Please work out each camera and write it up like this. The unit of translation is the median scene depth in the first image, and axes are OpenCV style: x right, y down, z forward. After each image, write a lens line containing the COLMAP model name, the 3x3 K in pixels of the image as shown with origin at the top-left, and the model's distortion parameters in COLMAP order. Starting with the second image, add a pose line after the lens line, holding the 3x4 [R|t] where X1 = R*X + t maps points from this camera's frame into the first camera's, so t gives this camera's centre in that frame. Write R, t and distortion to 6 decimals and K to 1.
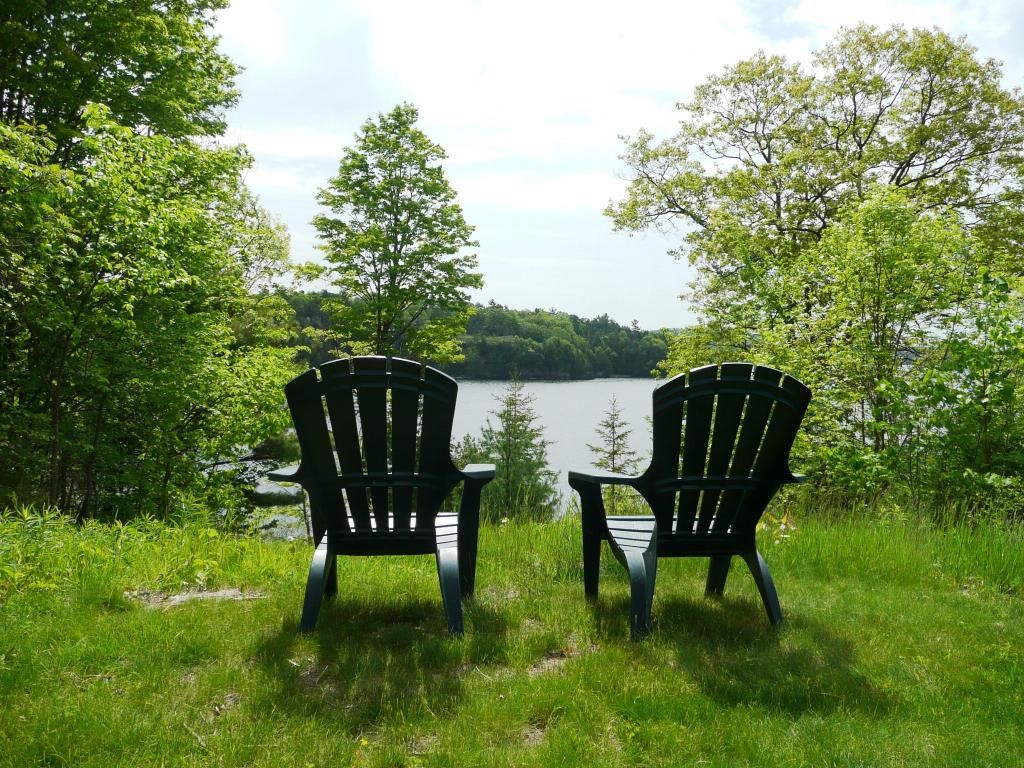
lens RADIAL K [[862.3, 0, 511.0], [0, 862.3, 374.9], [0, 0, 1]] dist [-0.014303, -0.002412]
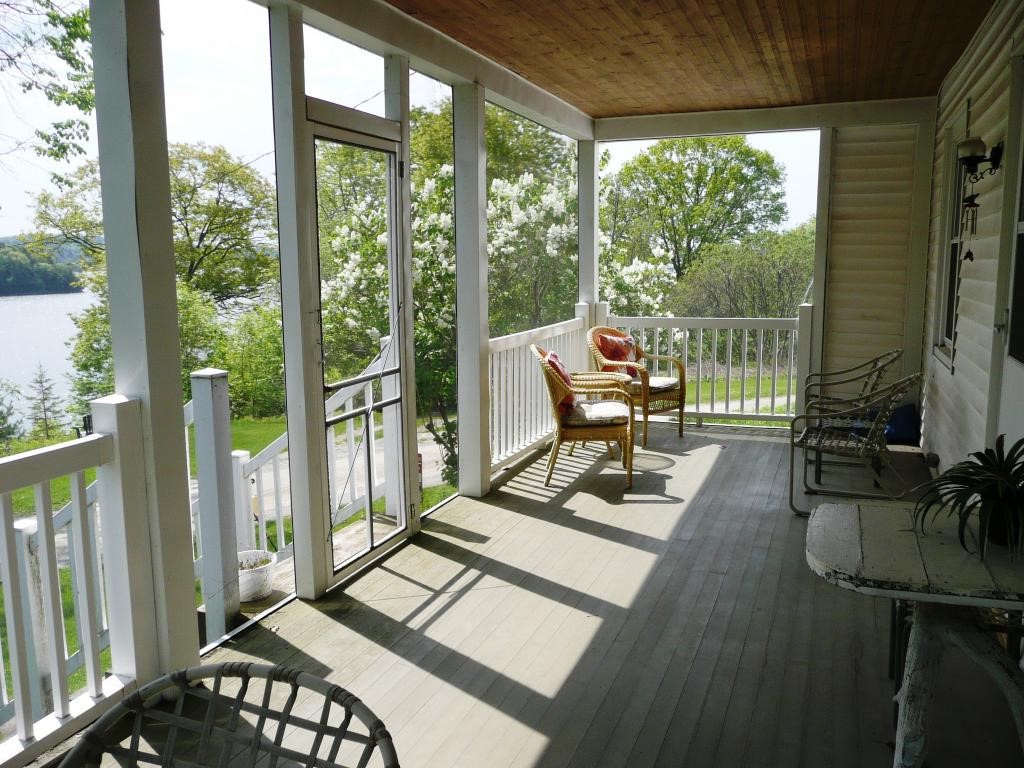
lens RADIAL K [[862.3, 0, 516.8], [0, 862.3, 383.4], [0, 0, 1]] dist [-0.014303, -0.002412]
pose [[0.767703, -0.119567, 0.629552, -0.188208], [0.042059, 0.989722, 0.136683, -0.108198], [-0.639424, -0.078453, 0.764841, -0.688500]]
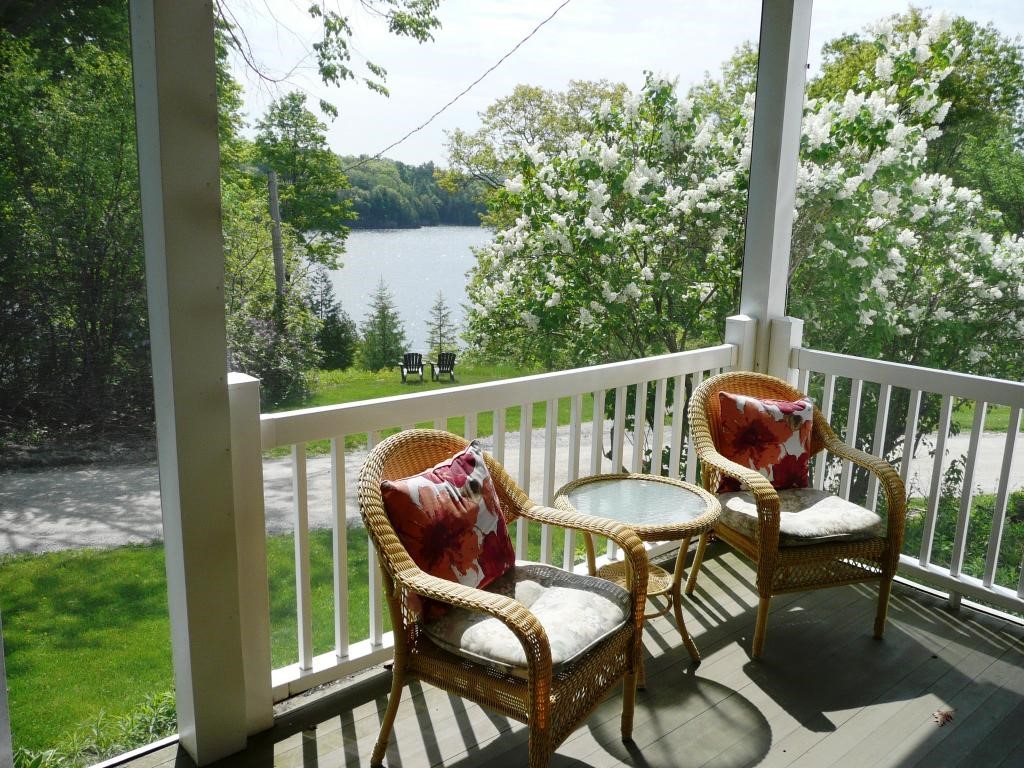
lens RADIAL K [[862.3, 0, 512.3], [0, 862.3, 379.5], [0, 0, 1]] dist [-0.014303, -0.002412]
pose [[0.979804, -0.031203, 0.197511, -0.074596], [-0.005785, 0.982913, 0.183982, -0.110367], [-0.199877, -0.181409, 0.962881, -0.627130]]
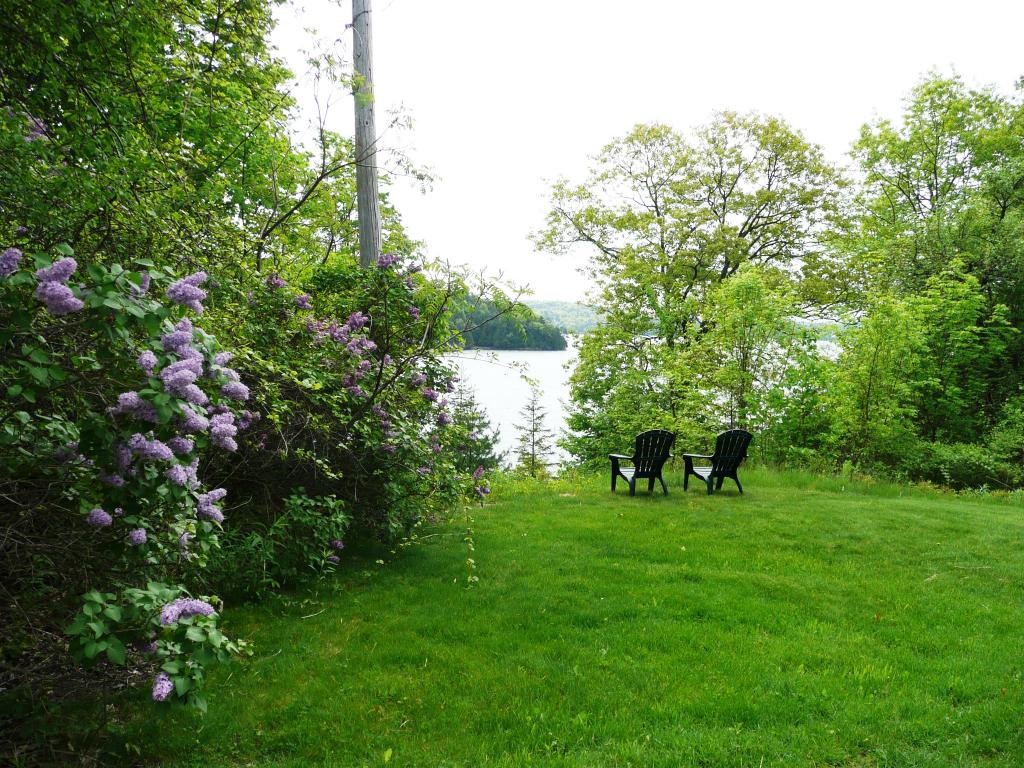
lens RADIAL K [[862.3, 0, 520.6], [0, 862.3, 391.4], [0, 0, 1]] dist [-0.014303, -0.002412]
pose [[0.984346, -0.005052, 0.176175, -0.118238], [-0.004383, 0.998578, 0.053122, -0.032505], [-0.176192, -0.053063, 0.982924, -0.226868]]
